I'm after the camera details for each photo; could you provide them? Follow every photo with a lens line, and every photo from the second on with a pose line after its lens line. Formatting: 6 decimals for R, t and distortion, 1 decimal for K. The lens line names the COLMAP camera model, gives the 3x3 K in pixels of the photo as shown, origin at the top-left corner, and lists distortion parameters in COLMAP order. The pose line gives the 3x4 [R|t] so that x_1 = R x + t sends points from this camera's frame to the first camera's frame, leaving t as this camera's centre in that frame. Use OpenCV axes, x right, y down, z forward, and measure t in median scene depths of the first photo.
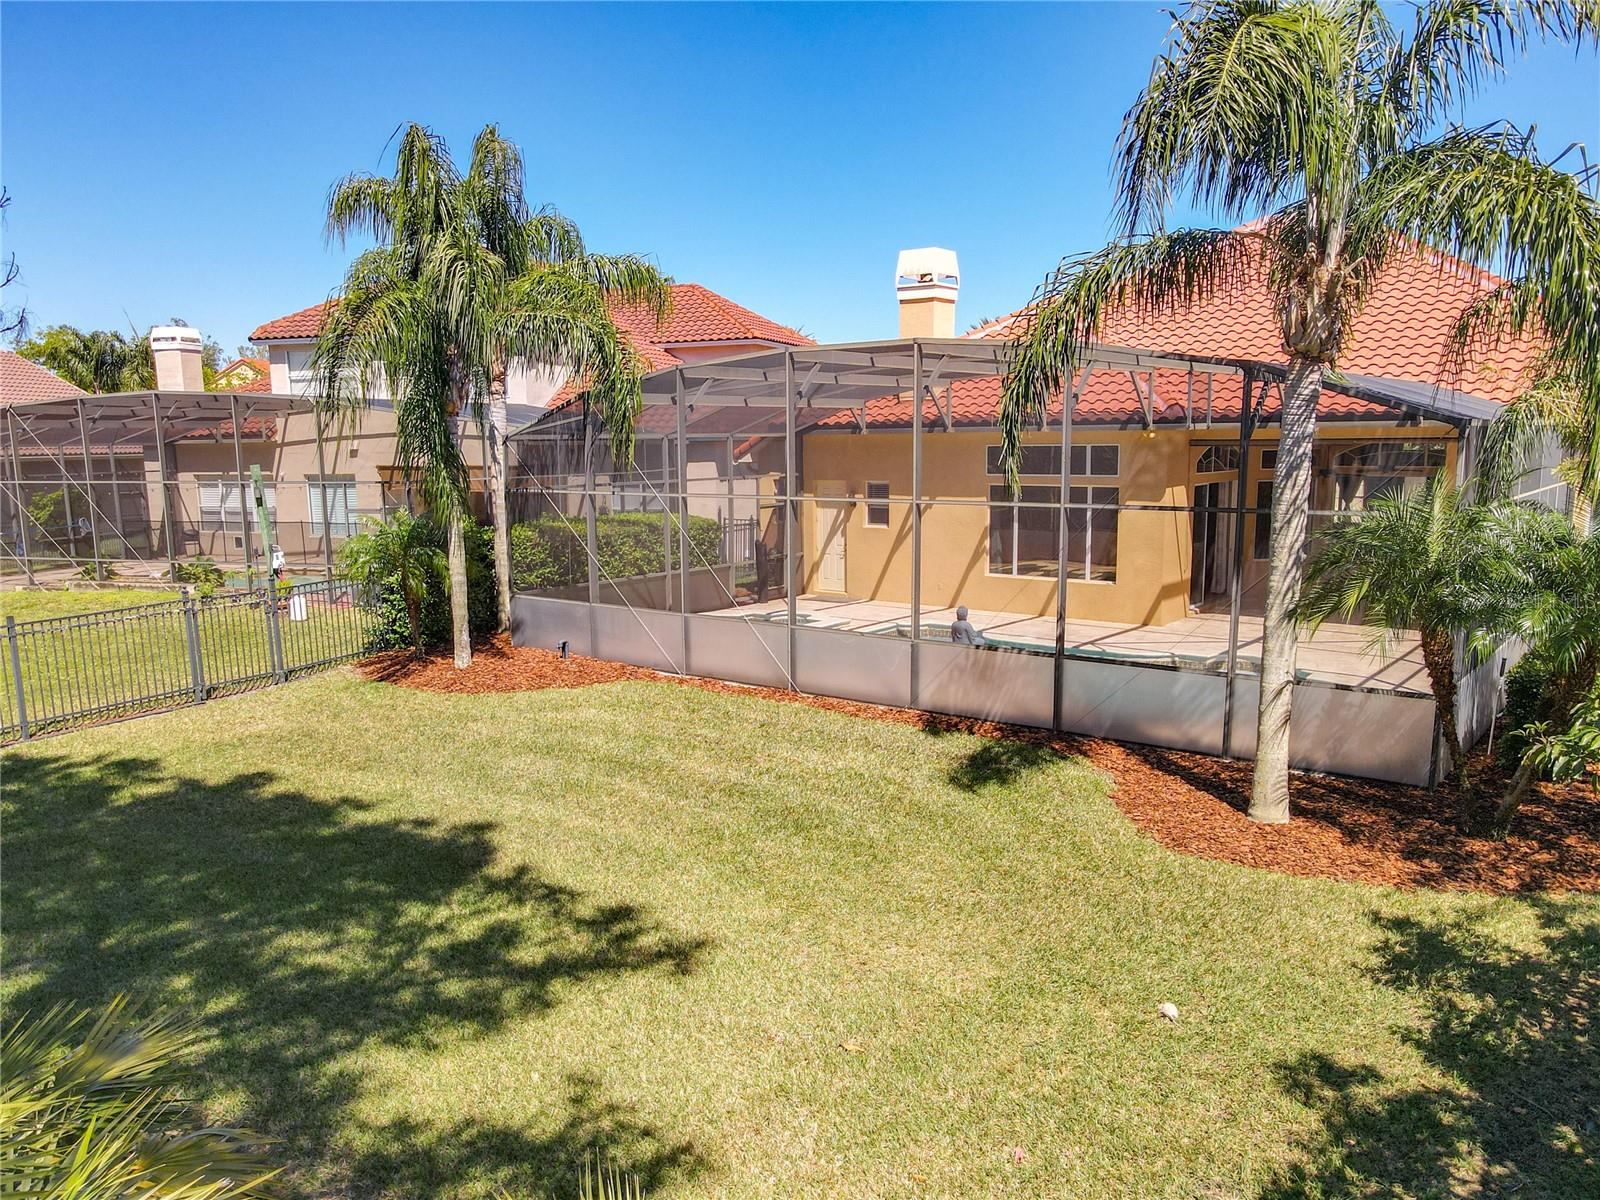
lens RADIAL K [[1223.9, 0, 800.0], [0, 1223.9, 600.0], [0, 0, 1]] dist [-0.001335, -0.000306]
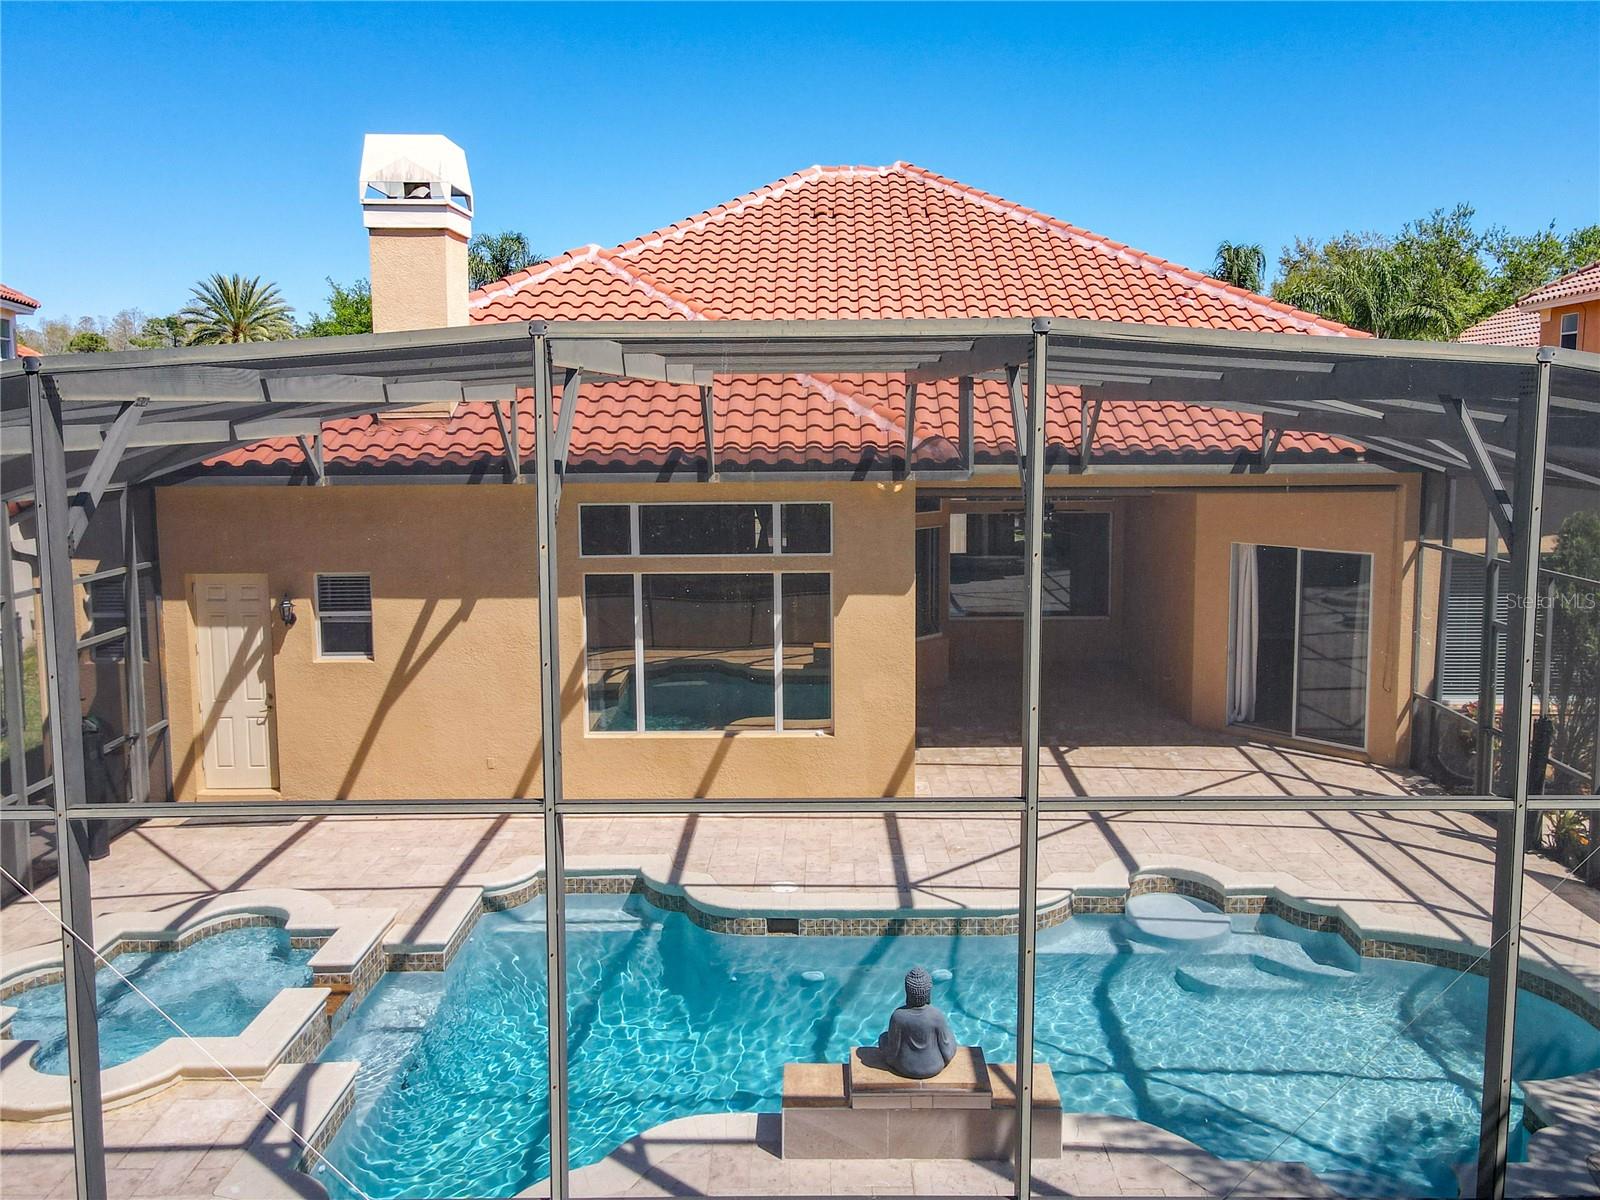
lens RADIAL K [[1225.7, 0, 844.4], [0, 1225.7, 532.1], [0, 0, 1]] dist [0.029462, 0.001448]
pose [[0.789811, -0.058053, 0.610597, -0.090887], [0.078665, 0.996877, -0.006974, -0.099246], [-0.608285, 0.053540, 0.791911, 0.483916]]
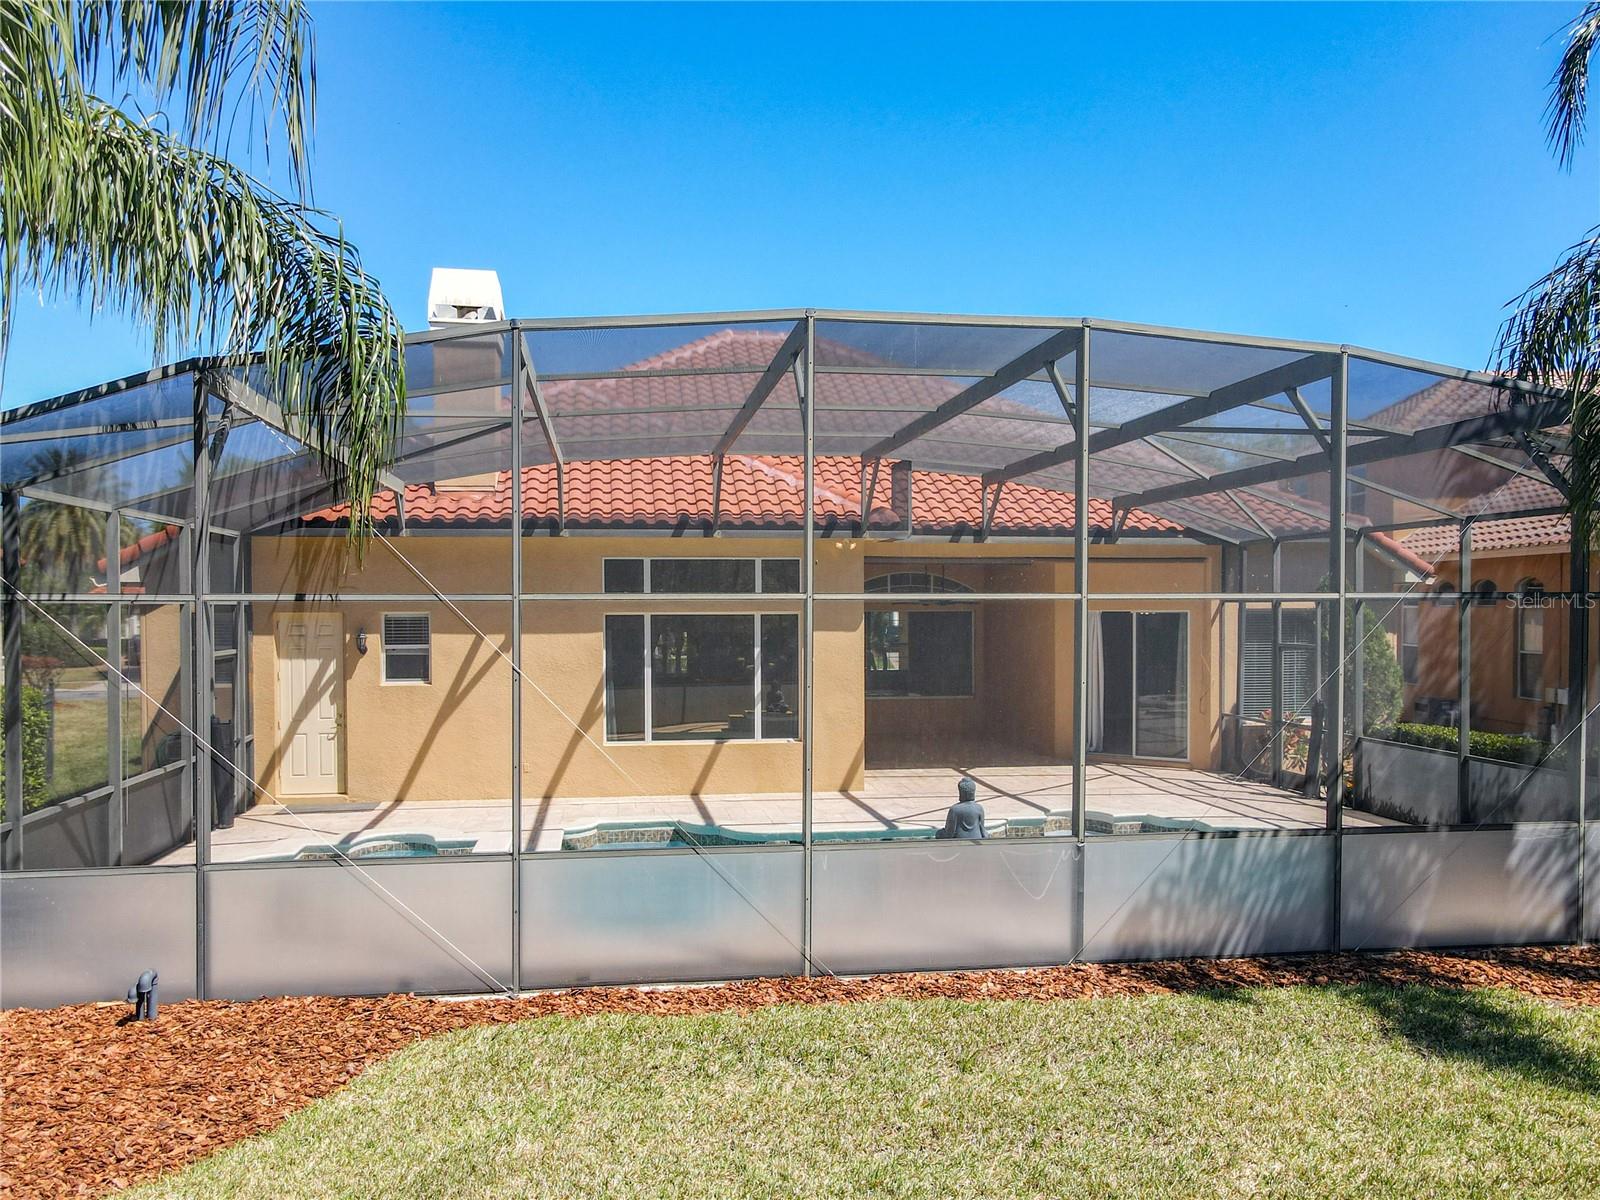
lens RADIAL K [[1187.4, 0, 804.1], [0, 1187.4, 636.1], [0, 0, 1]] dist [0.009352, 0.008260]
pose [[0.692995, -0.006743, 0.720911, -0.253276], [0.090406, 0.992876, -0.077618, -0.019290], [-0.715252, 0.118963, 0.688668, 0.451305]]
